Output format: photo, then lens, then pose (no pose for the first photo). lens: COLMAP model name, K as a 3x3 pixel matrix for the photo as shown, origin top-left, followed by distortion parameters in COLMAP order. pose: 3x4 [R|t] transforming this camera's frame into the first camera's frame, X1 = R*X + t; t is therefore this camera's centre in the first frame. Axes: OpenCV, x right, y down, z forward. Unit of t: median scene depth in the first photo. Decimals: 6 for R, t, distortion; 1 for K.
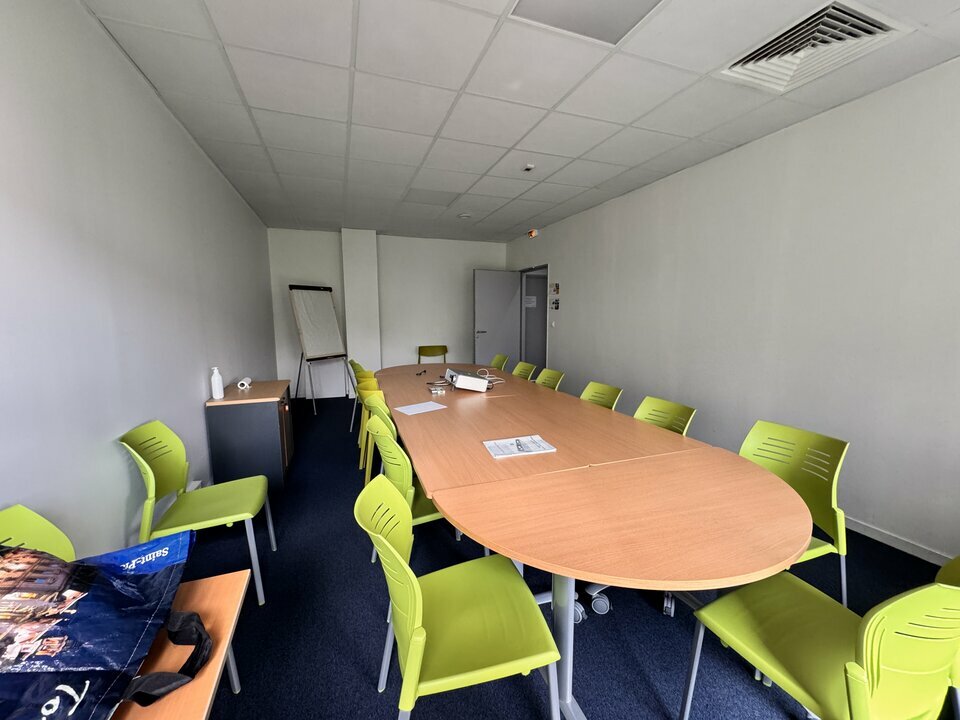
lens RADIAL K [[381.8, 0, 474.3], [0, 381.8, 362.8], [0, 0, 1]] dist [-0.003675, -0.000153]
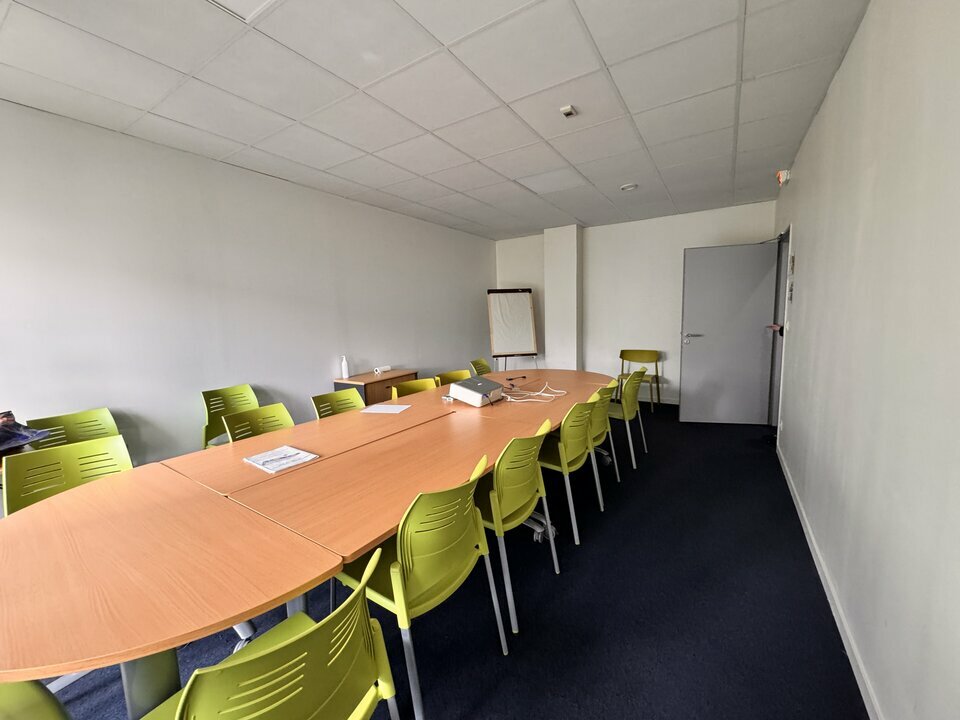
lens RADIAL K [[381.8, 0, 477.7], [0, 381.8, 358.1], [0, 0, 1]] dist [-0.003675, -0.000153]
pose [[0.605299, 0.074736, -0.792482, 0.414595], [-0.077035, 0.996409, 0.035128, -0.037533], [0.792262, 0.039786, 0.608883, 0.286429]]
